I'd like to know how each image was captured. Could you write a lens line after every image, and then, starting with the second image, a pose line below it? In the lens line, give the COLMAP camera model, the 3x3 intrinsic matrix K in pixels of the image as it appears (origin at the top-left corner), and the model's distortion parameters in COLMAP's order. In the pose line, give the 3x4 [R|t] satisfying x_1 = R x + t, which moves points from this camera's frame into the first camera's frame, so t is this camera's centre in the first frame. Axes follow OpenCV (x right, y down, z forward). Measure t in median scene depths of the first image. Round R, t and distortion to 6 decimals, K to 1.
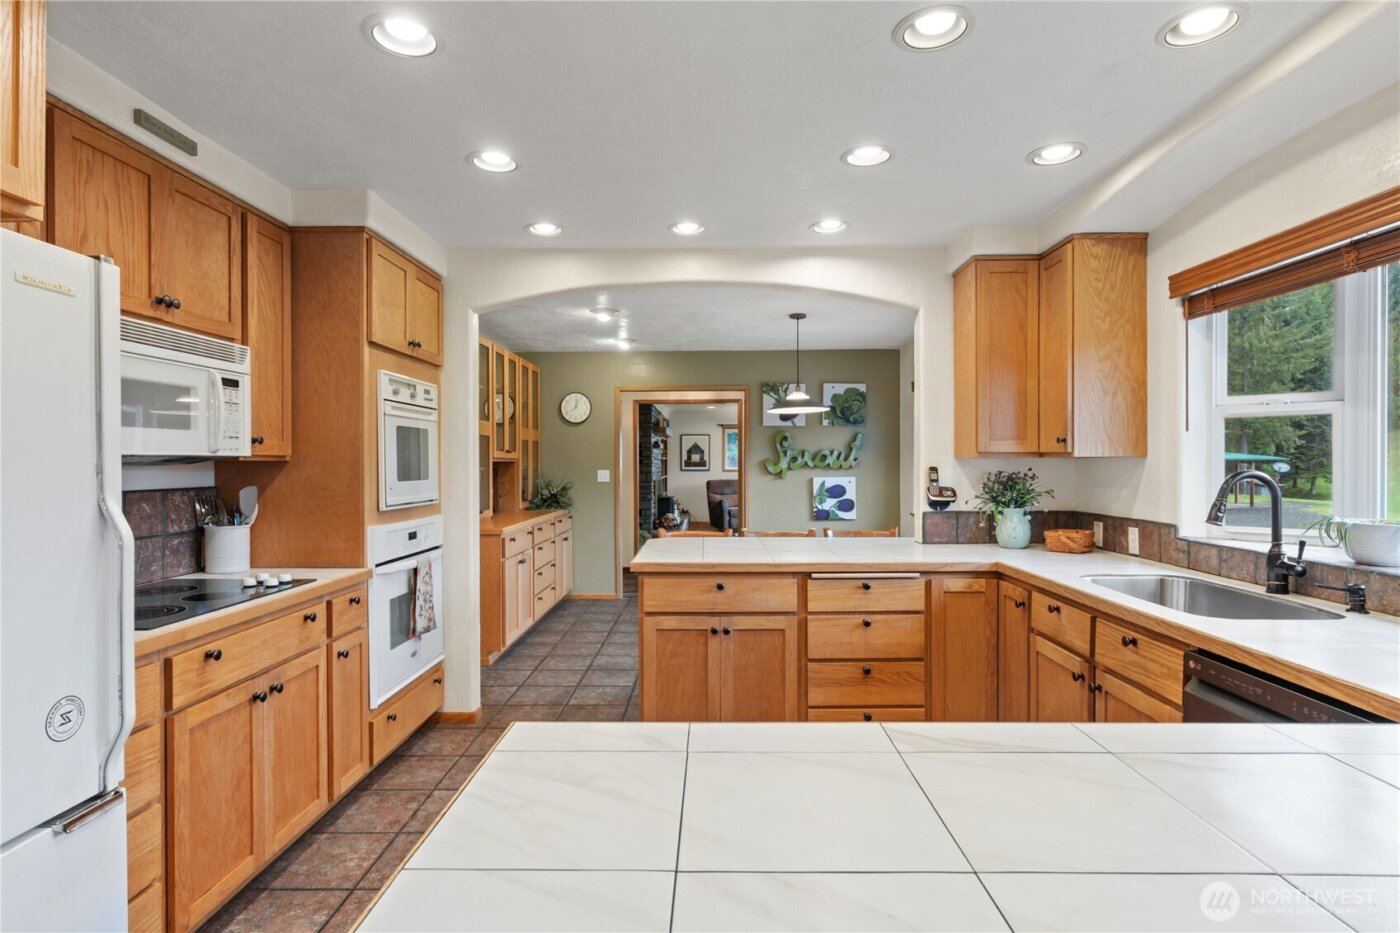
lens RADIAL K [[705.3, 0, 696.0], [0, 705.3, 464.7], [0, 0, 1]] dist [-0.013726, 0.003003]
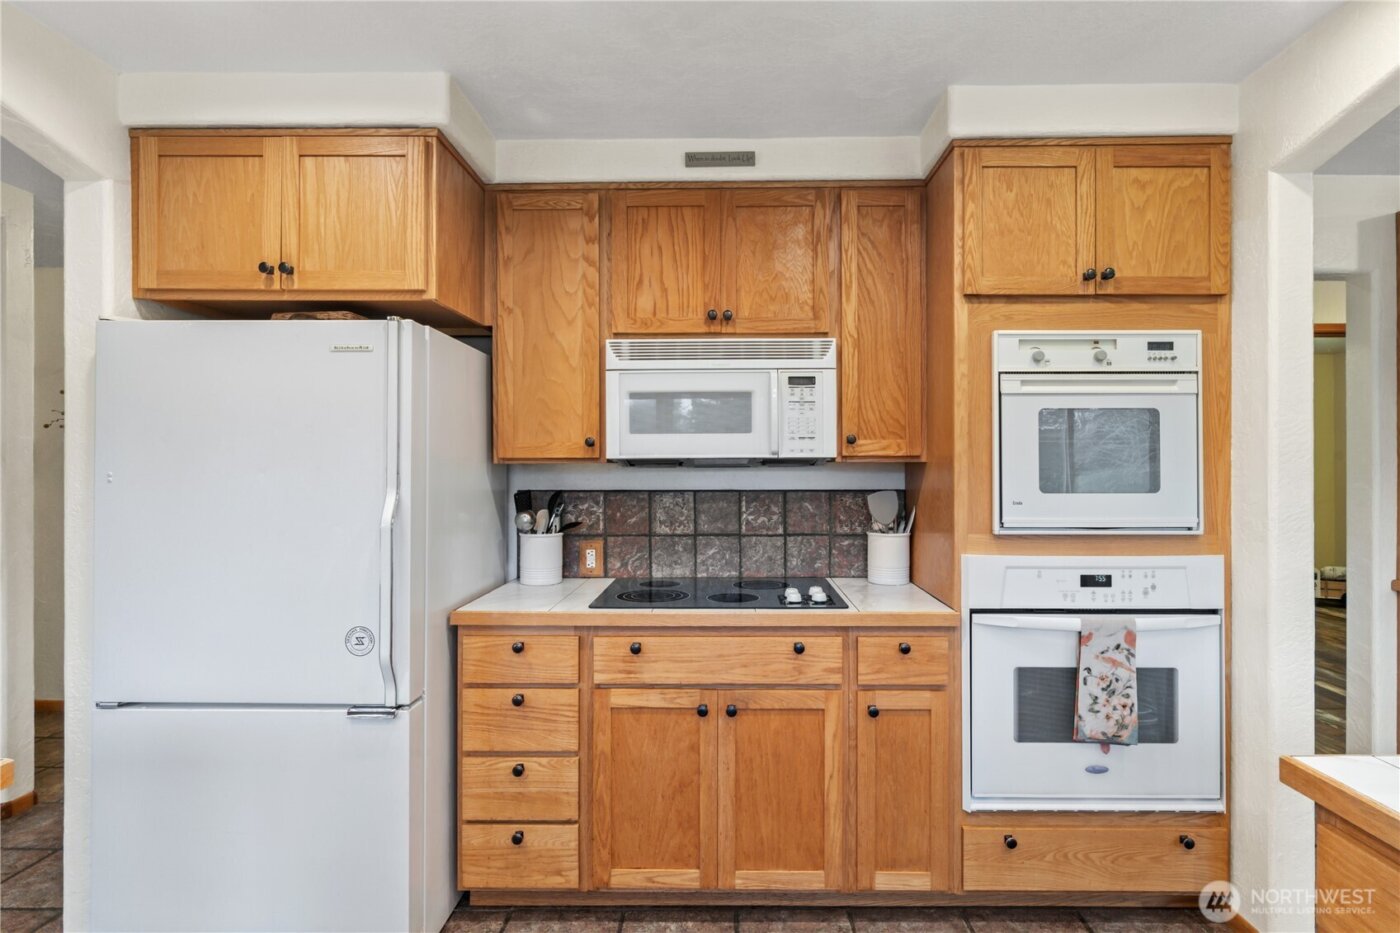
lens RADIAL K [[705.3, 0, 702.7], [0, 705.3, 461.8], [0, 0, 1]] dist [-0.013726, 0.003003]
pose [[0.014982, 0.000485, -0.999888, 0.283953], [-0.001714, 0.999998, 0.000460, -0.006947], [0.999886, 0.001707, 0.014982, 0.830805]]
